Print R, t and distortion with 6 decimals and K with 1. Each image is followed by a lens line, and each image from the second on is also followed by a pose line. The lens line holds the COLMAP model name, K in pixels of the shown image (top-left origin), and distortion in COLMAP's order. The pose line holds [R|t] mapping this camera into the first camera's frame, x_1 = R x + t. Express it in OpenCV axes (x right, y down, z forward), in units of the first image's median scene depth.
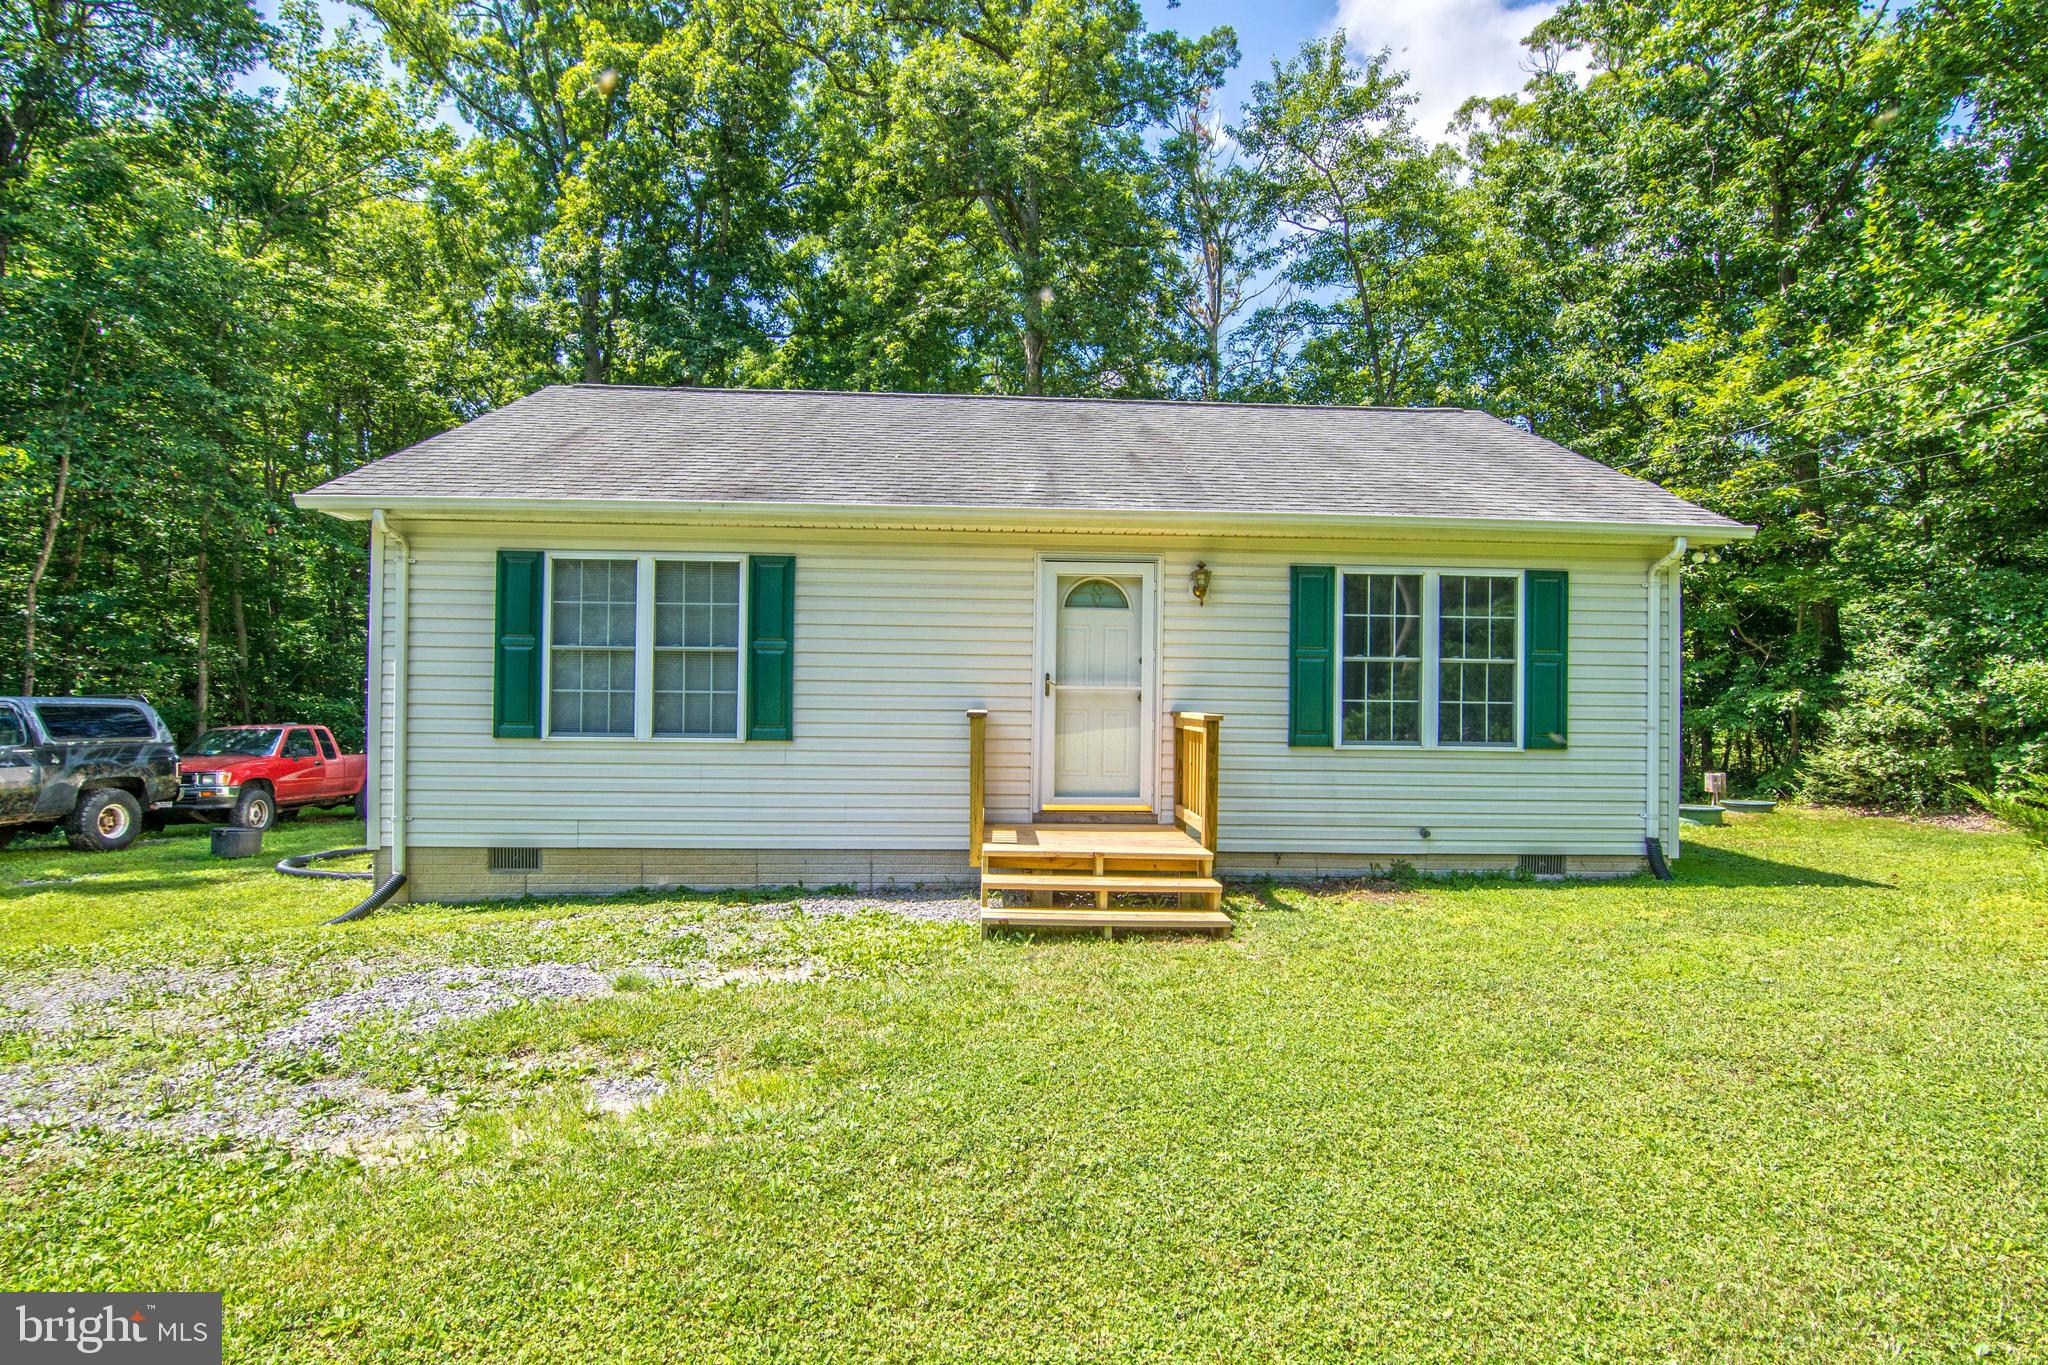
lens RADIAL K [[996.8, 0, 1021.0], [0, 996.8, 676.4], [0, 0, 1]] dist [-0.000899, -0.013882]
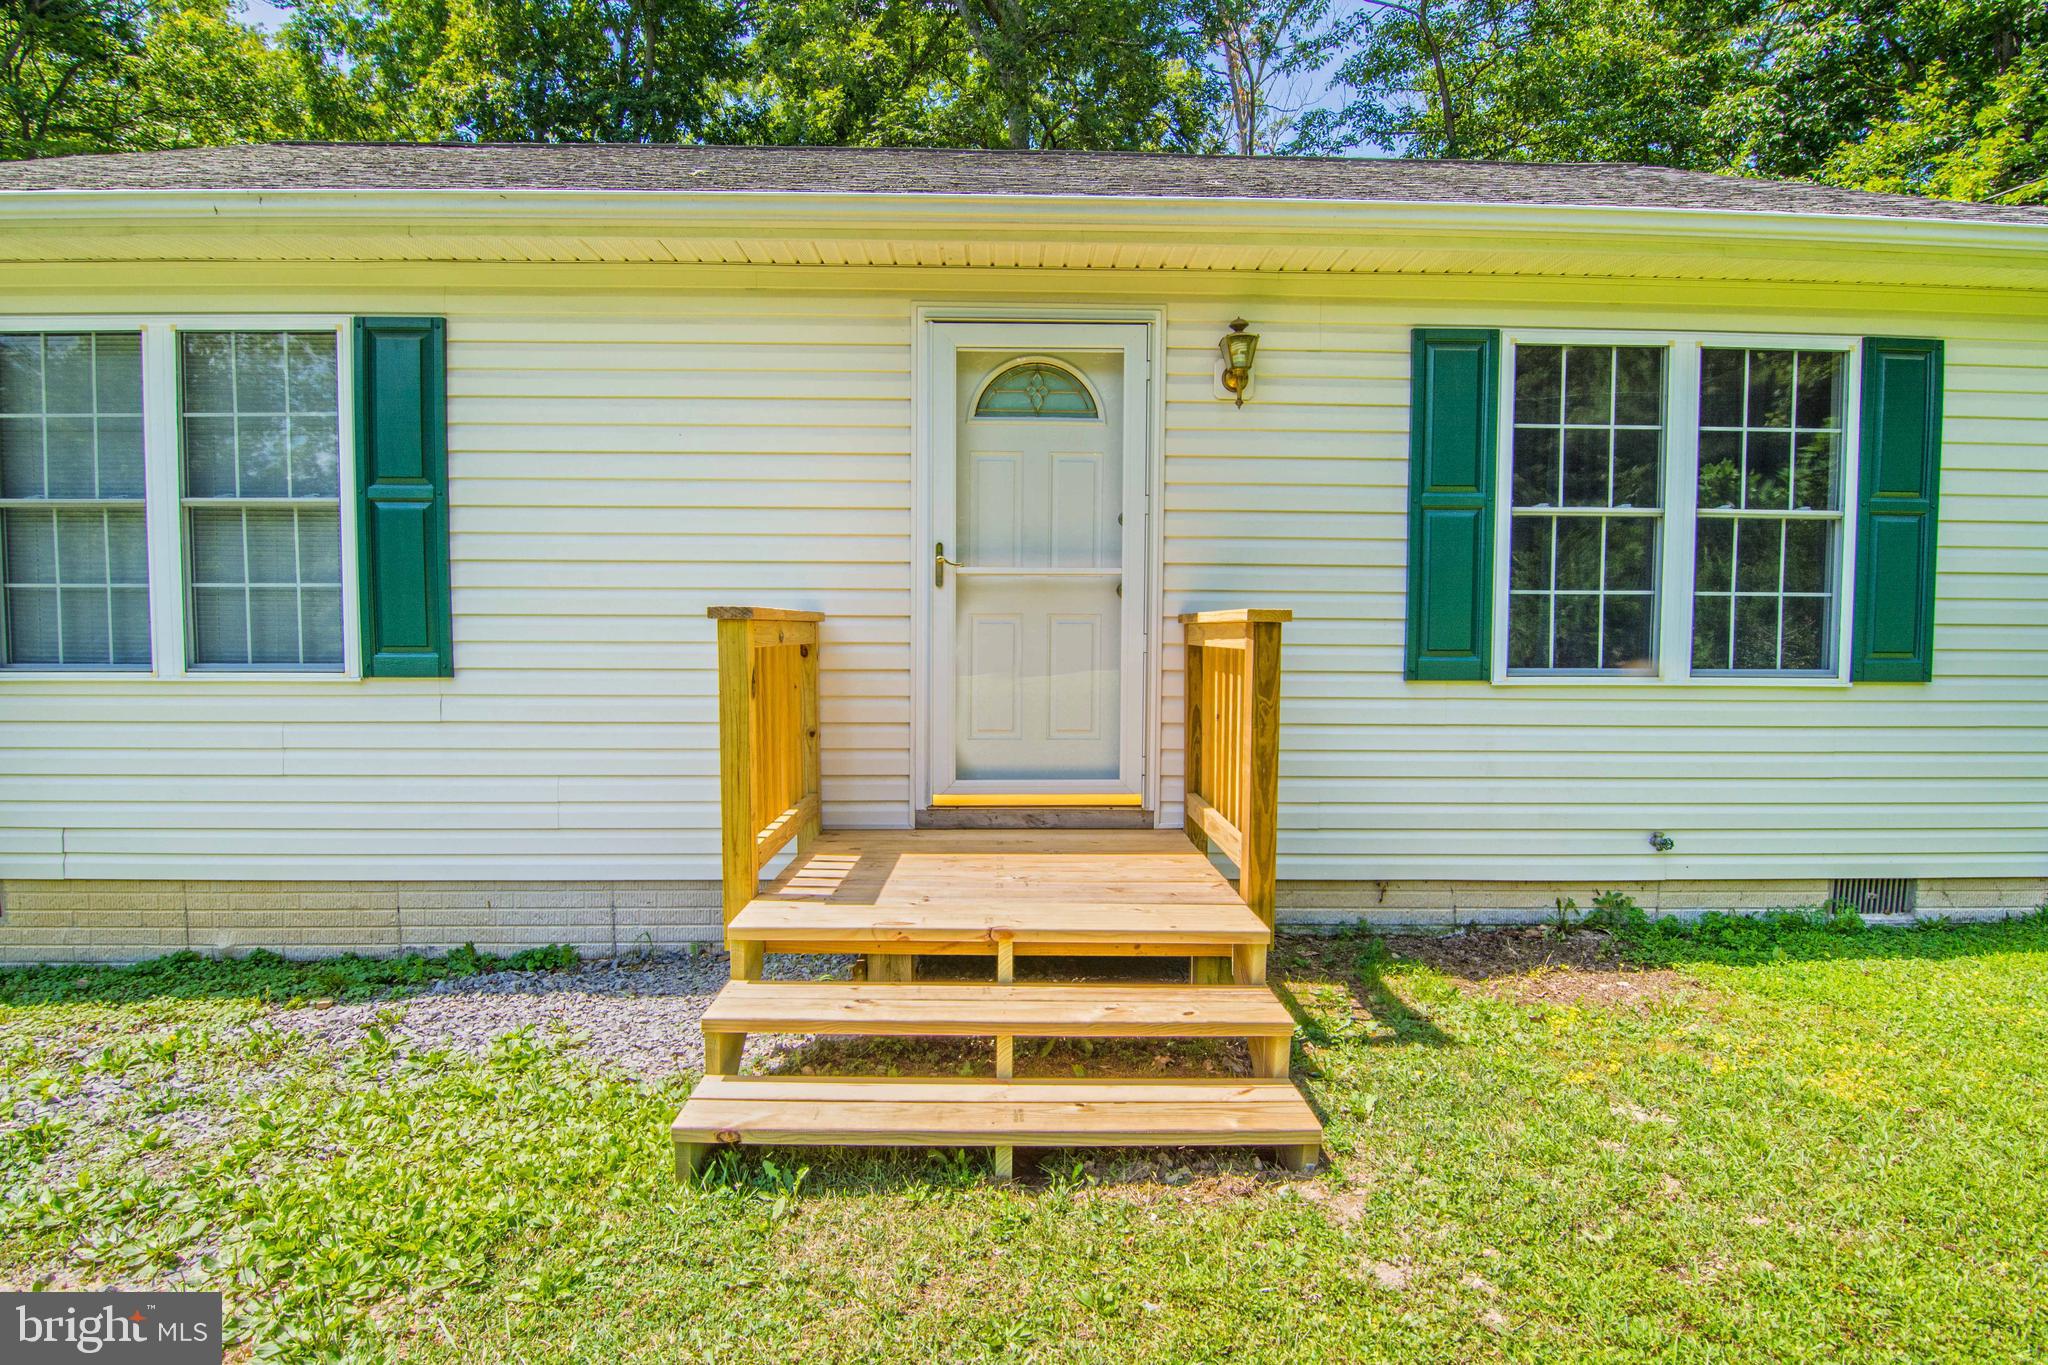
lens RADIAL K [[1035.7, 0, 1021.2], [0, 1035.7, 678.2], [0, 0, 1]] dist [-0.017586, 0.000140]
pose [[0.999802, -0.007917, -0.018246, 0.077058], [0.009041, 0.998010, 0.062409, 0.033478], [0.017716, -0.062562, 0.997884, 0.454313]]
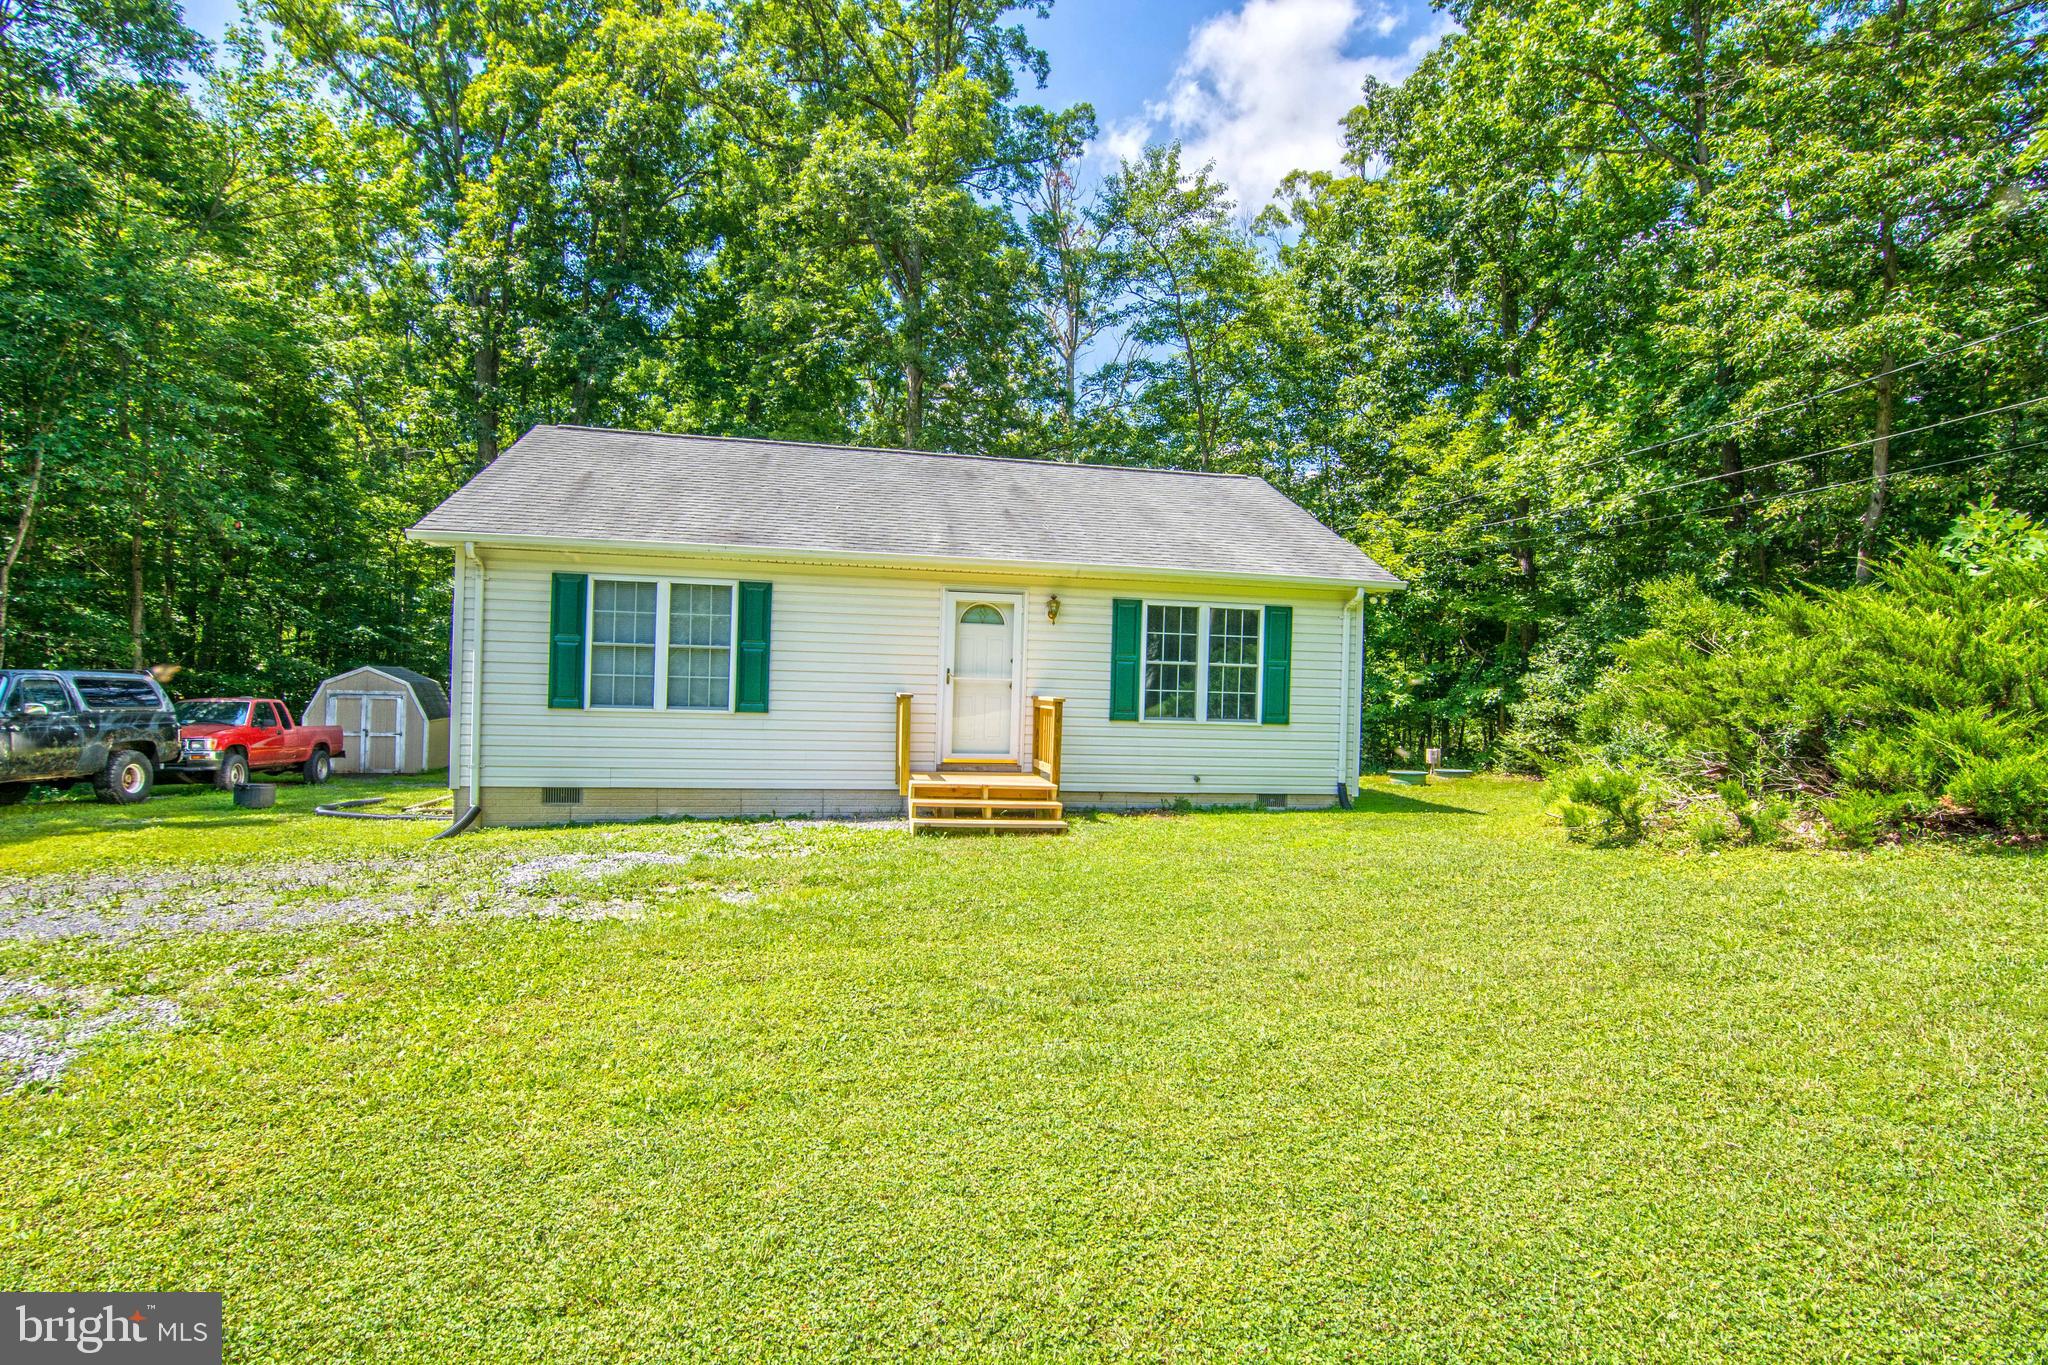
lens RADIAL K [[996.8, 0, 1021.0], [0, 996.8, 676.4], [0, 0, 1]] dist [-0.000899, -0.013882]
pose [[0.989321, 0.016678, 0.144797, -0.077416], [-0.018638, 0.999752, 0.012190, -0.010936], [-0.144557, -0.014758, 0.989386, -0.446191]]
